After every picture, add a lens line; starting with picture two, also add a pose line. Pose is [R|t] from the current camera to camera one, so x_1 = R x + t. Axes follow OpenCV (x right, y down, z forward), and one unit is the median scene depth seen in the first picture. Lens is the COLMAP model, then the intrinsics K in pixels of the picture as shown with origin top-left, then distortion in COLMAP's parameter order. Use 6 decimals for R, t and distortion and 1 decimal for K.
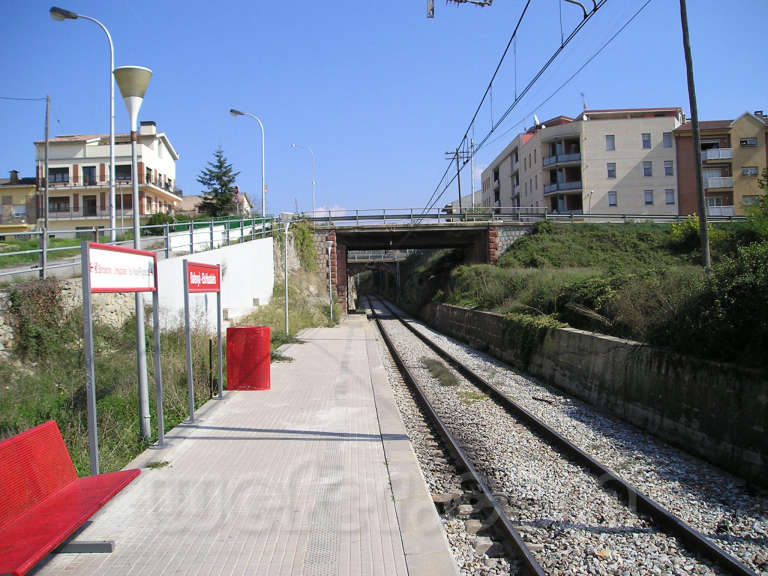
lens RADIAL K [[784.1, 0, 387.8], [0, 784.1, 287.3], [0, 0, 1]] dist [-0.108218, 0.000000]
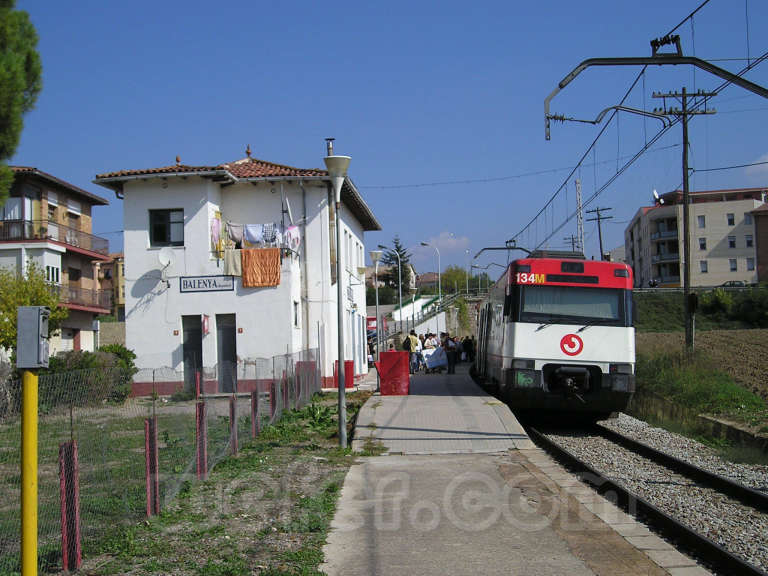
lens RADIAL K [[1092.9, 0, 383.6], [0, 1092.9, 287.3], [0, 0, 1]] dist [-0.085656, 0.000000]
pose [[0.985209, -0.015735, -0.170631, 0.079087], [0.007216, 0.998702, -0.050429, 0.004018], [0.171203, 0.048451, 0.984044, -0.818080]]
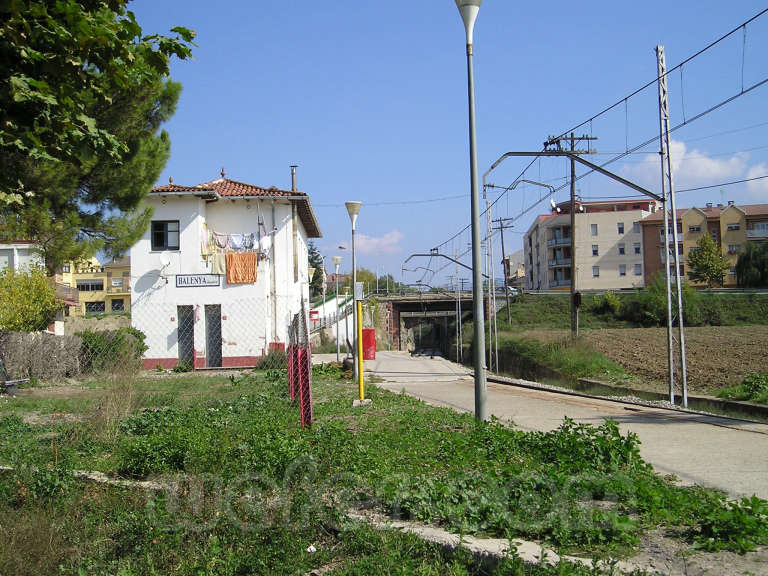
lens RADIAL K [[1092.9, 0, 385.5], [0, 1092.9, 288.7], [0, 0, 1]] dist [-0.085656, 0.000000]
pose [[0.996901, -0.005280, -0.078490, 0.072637], [0.001347, 0.998744, -0.050083, 0.011391], [0.078656, 0.049822, 0.995656, -0.933739]]
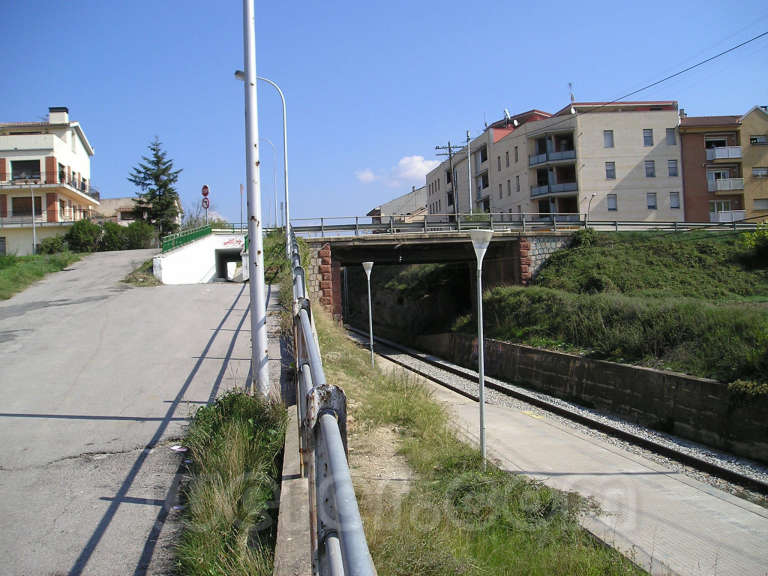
lens RADIAL K [[784.1, 0, 390.2], [0, 784.1, 287.9], [0, 0, 1]] dist [-0.108218, 0.000000]
pose [[0.989566, -0.014464, 0.143353, -0.088492], [0.015035, 0.999883, -0.002906, -0.018587], [-0.143294, 0.005031, 0.989667, 0.165848]]
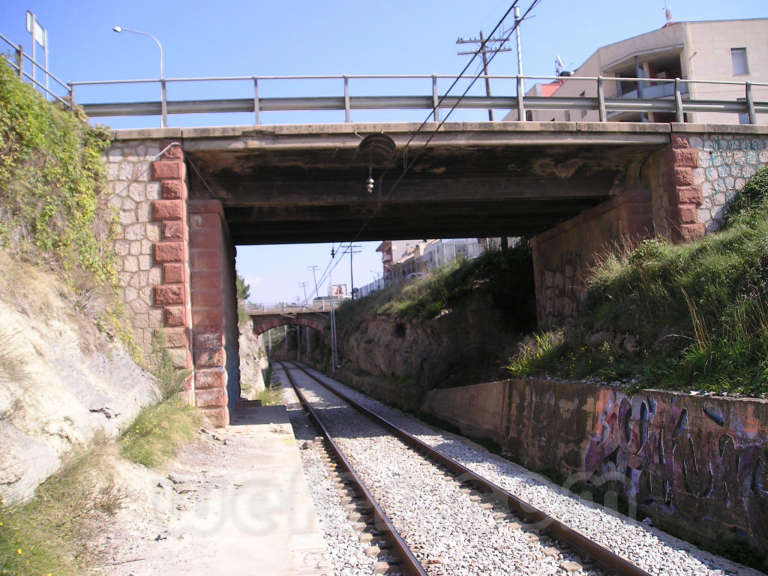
lens RADIAL K [[784.1, 0, 386.2], [0, 784.1, 289.2], [0, 0, 1]] dist [-0.108218, 0.000000]
pose [[0.993644, -0.020477, 0.110694, -0.017996], [0.029311, 0.996462, -0.078772, 0.005201], [-0.108689, 0.081516, 0.990728, 0.523741]]
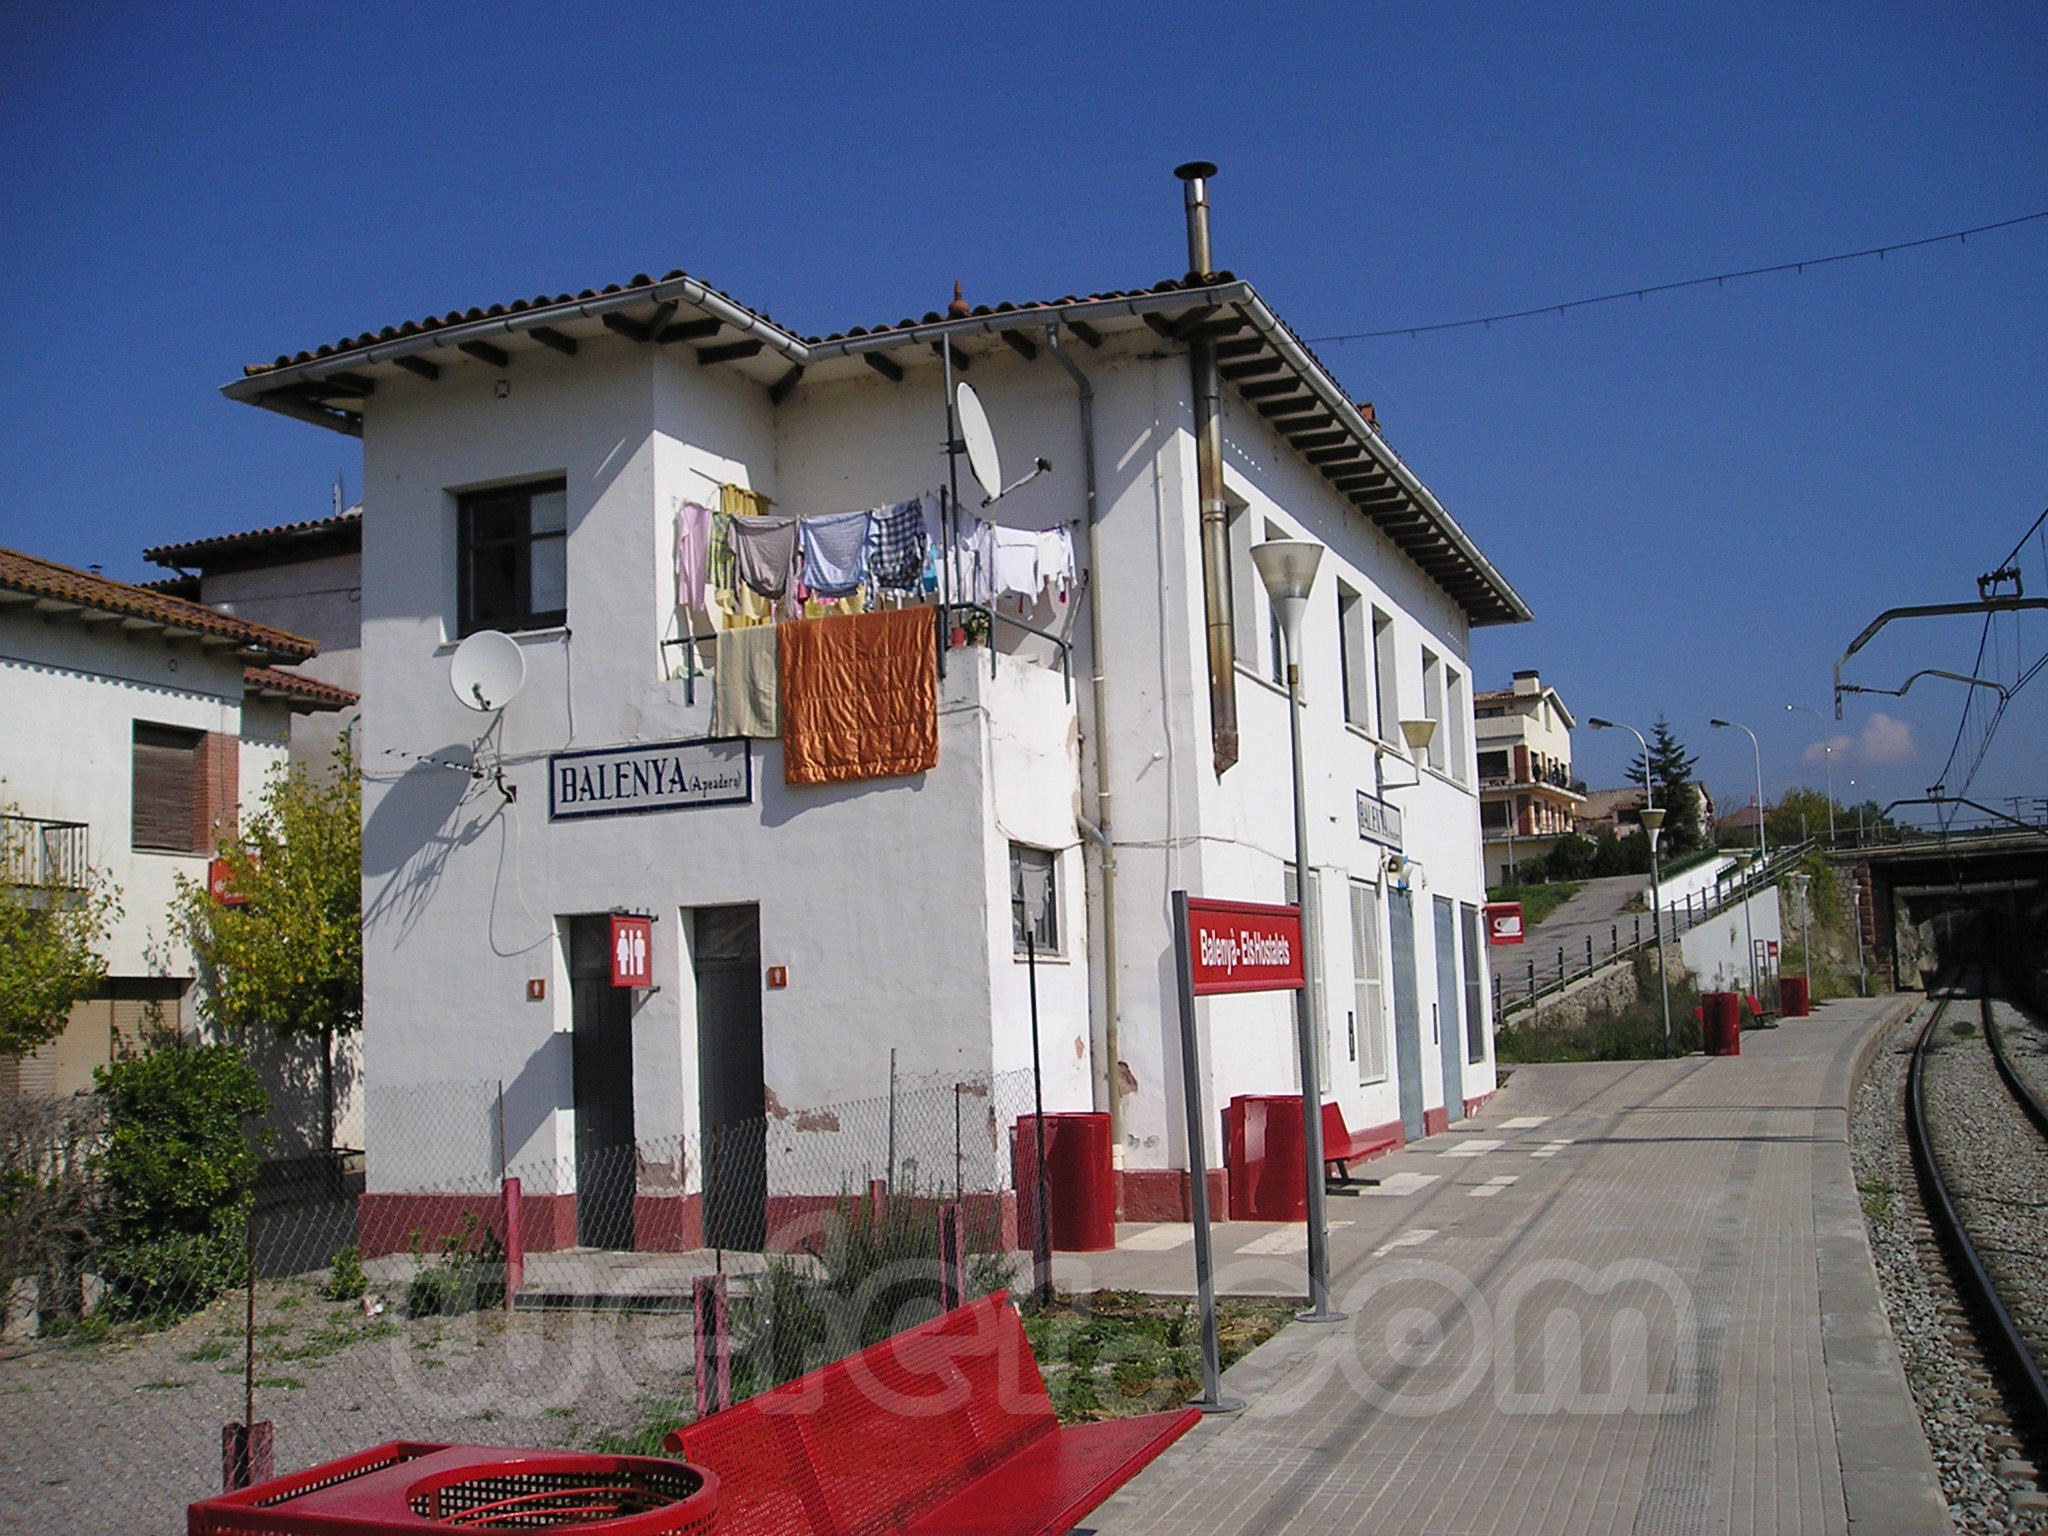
lens RADIAL K [[2097.0, 0, 1100.7], [0, 2097.0, 802.4], [0, 0, 1]] dist [-0.100920, 0.000000]
pose [[0.905678, -0.054249, -0.420480, 0.056470], [0.023198, 0.996635, -0.078617, -0.001091], [0.423330, 0.061447, 0.903889, -0.572665]]
